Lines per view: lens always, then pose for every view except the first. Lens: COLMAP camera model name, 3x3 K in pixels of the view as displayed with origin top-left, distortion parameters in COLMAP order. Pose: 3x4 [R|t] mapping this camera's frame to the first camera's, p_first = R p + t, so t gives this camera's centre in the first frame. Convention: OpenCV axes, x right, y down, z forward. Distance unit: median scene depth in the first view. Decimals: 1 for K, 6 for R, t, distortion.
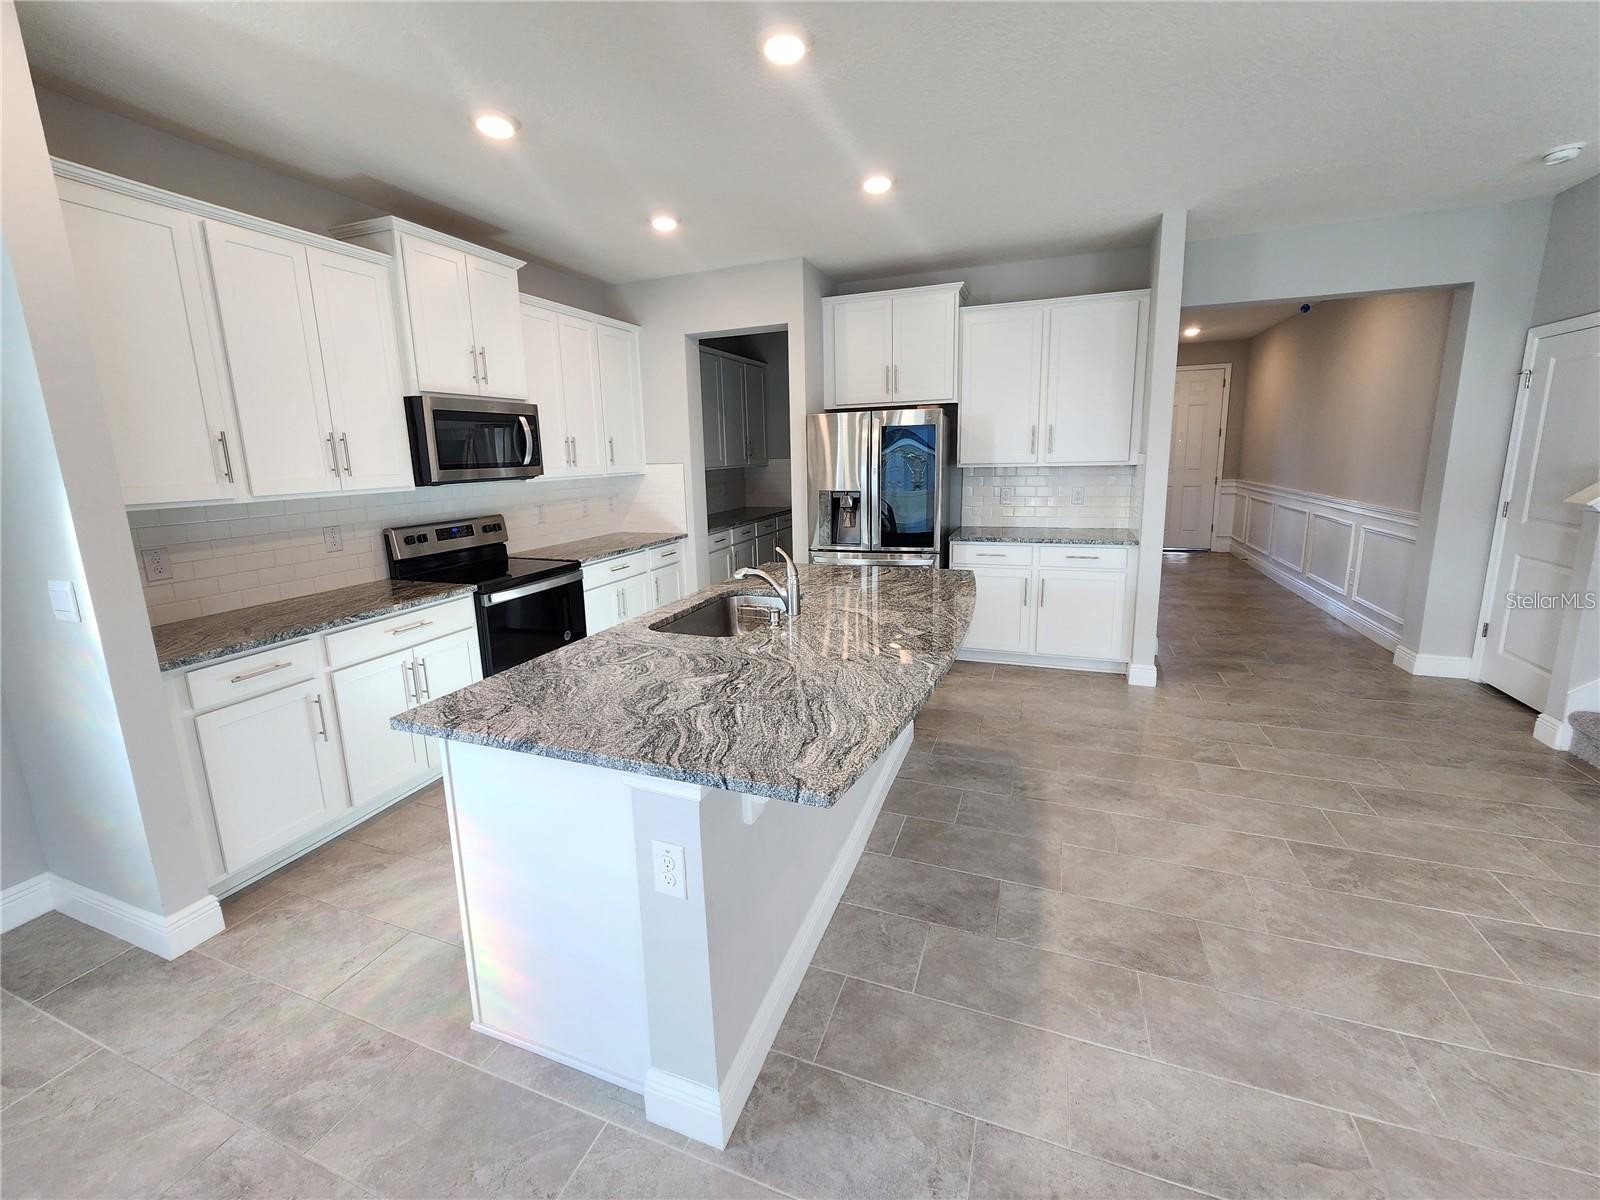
lens RADIAL K [[650.5, 0, 789.3], [0, 650.5, 571.2], [0, 0, 1]] dist [-0.000764, -0.000077]
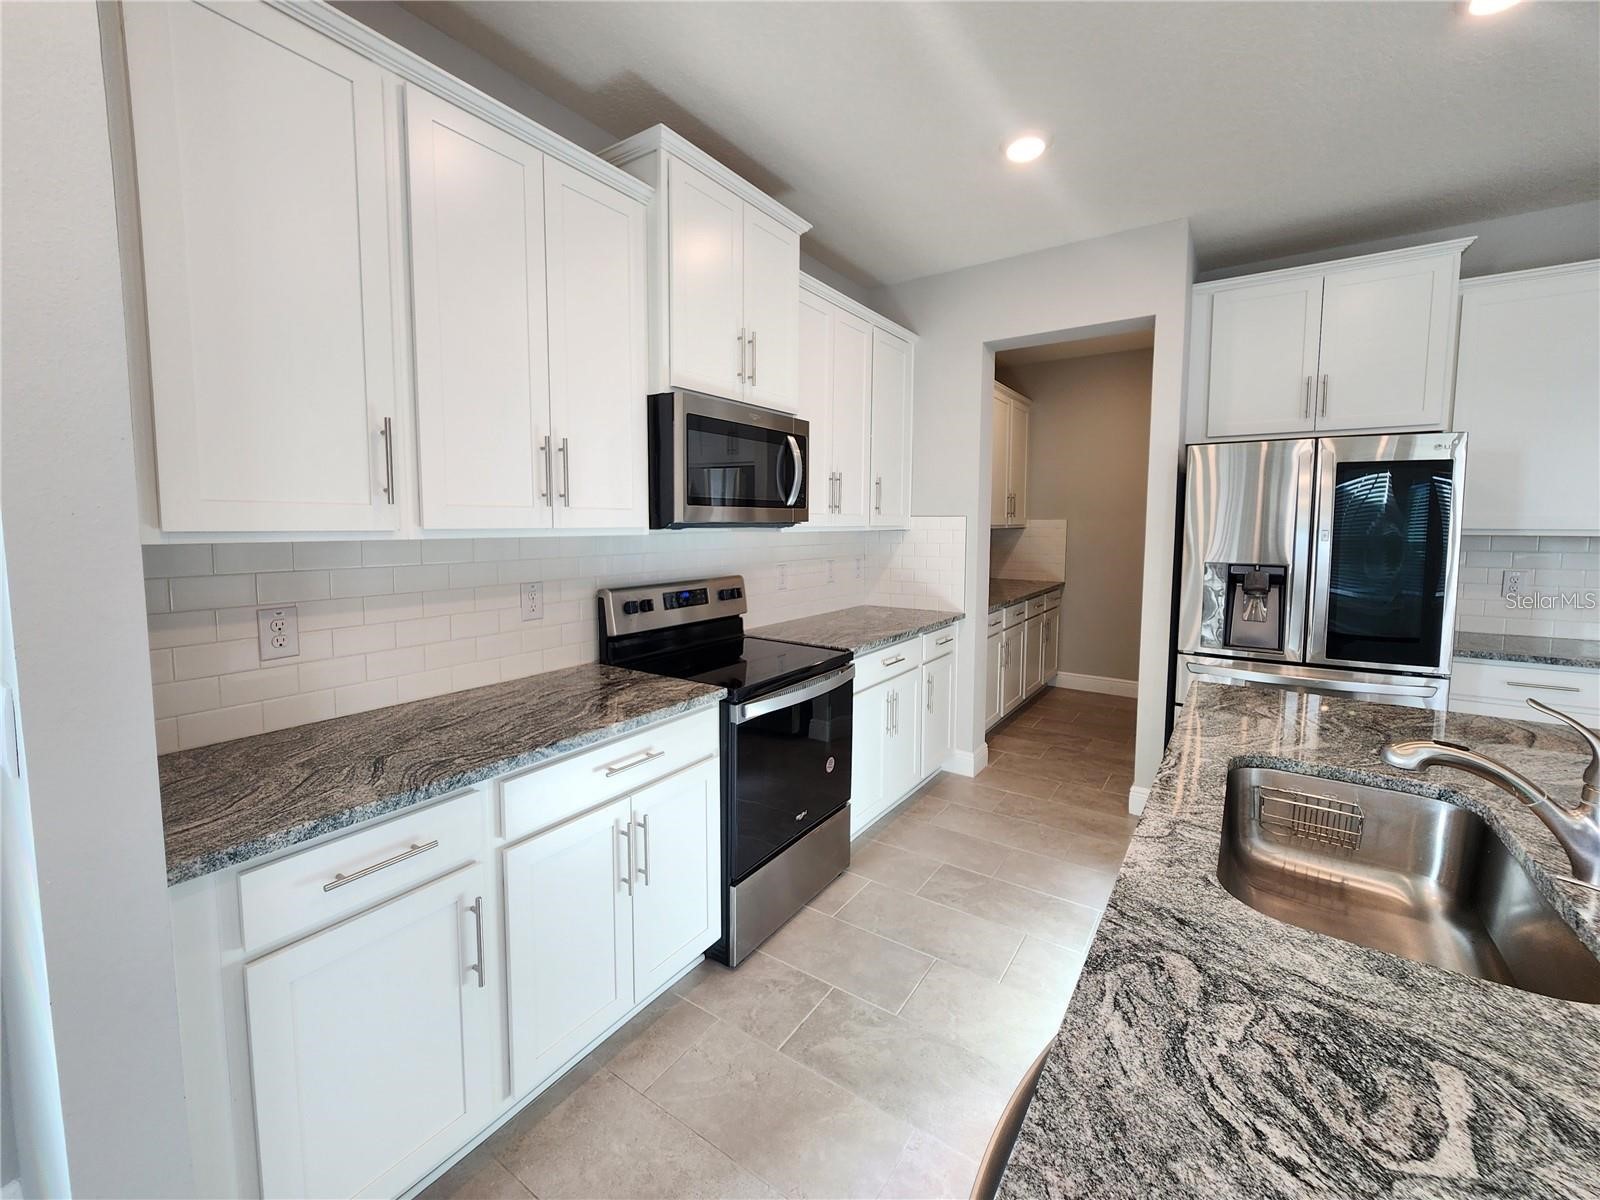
lens RADIAL K [[650.5, 0, 789.3], [0, 650.5, 571.2], [0, 0, 1]] dist [-0.000764, -0.000077]
pose [[0.971577, 0.046609, -0.232091, -0.271168], [-0.070255, 0.993026, -0.094680, -0.033520], [0.226060, 0.108294, 0.968075, 0.381659]]
